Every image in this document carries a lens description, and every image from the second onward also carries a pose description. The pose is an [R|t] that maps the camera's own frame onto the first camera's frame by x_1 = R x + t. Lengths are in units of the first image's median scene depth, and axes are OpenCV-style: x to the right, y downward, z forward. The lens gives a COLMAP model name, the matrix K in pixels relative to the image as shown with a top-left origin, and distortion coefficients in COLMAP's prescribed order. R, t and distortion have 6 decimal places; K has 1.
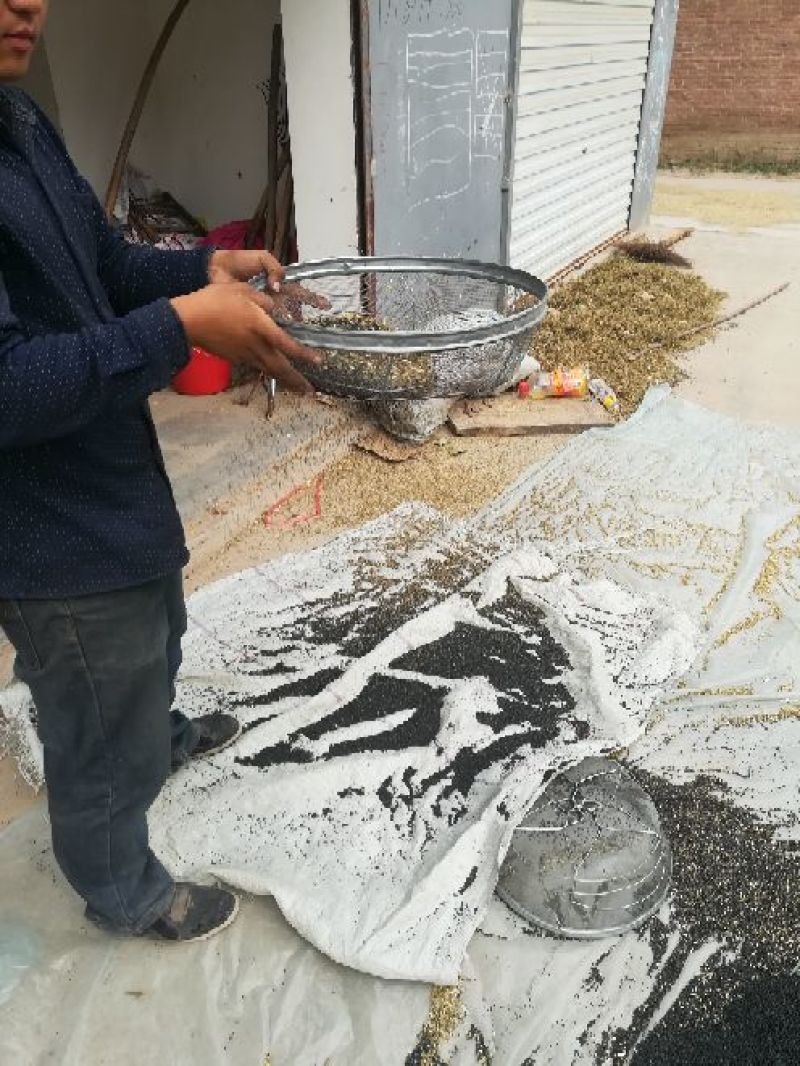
lens RADIAL K [[840.8, 0, 400.0], [0, 840.8, 533.0], [0, 0, 1]] dist [-0.002089, -0.008859]
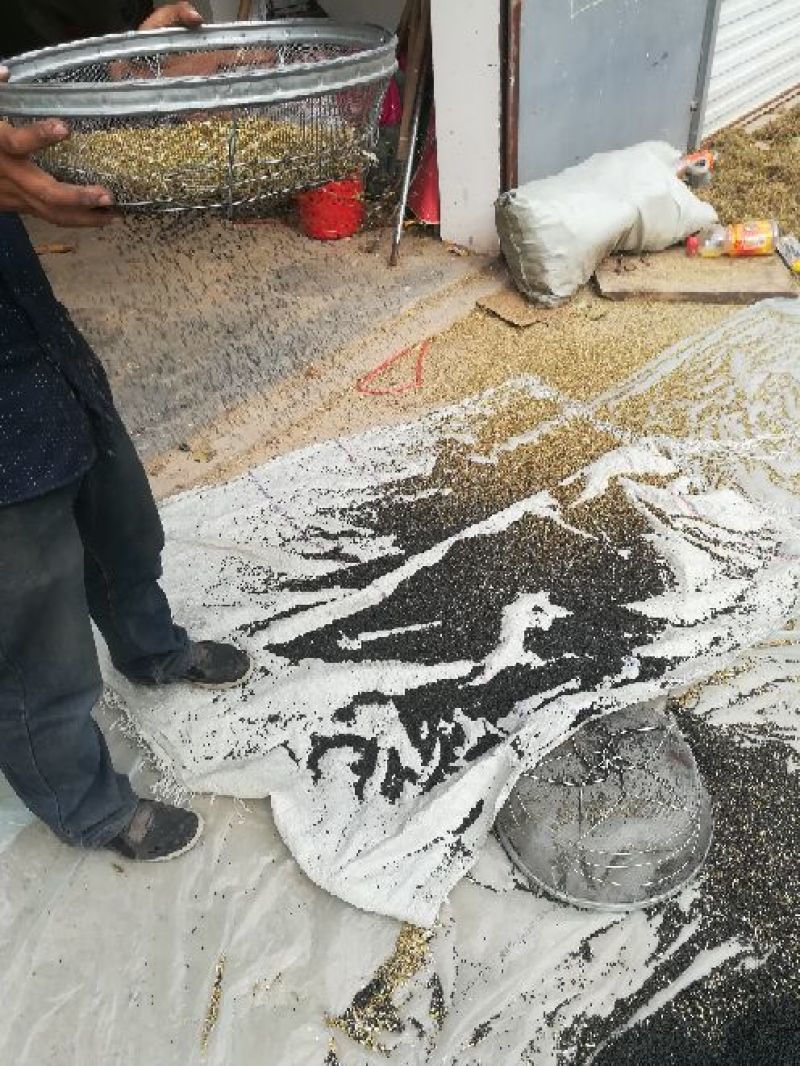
lens RADIAL K [[824.0, 0, 400.3], [0, 824.0, 536.6], [0, 0, 1]] dist [-0.035381, 0.035926]
pose [[0.966452, 0.116993, -0.228654, 0.162470], [-0.069792, 0.976361, 0.204570, -0.061753], [0.247182, -0.181749, 0.951771, 0.168858]]
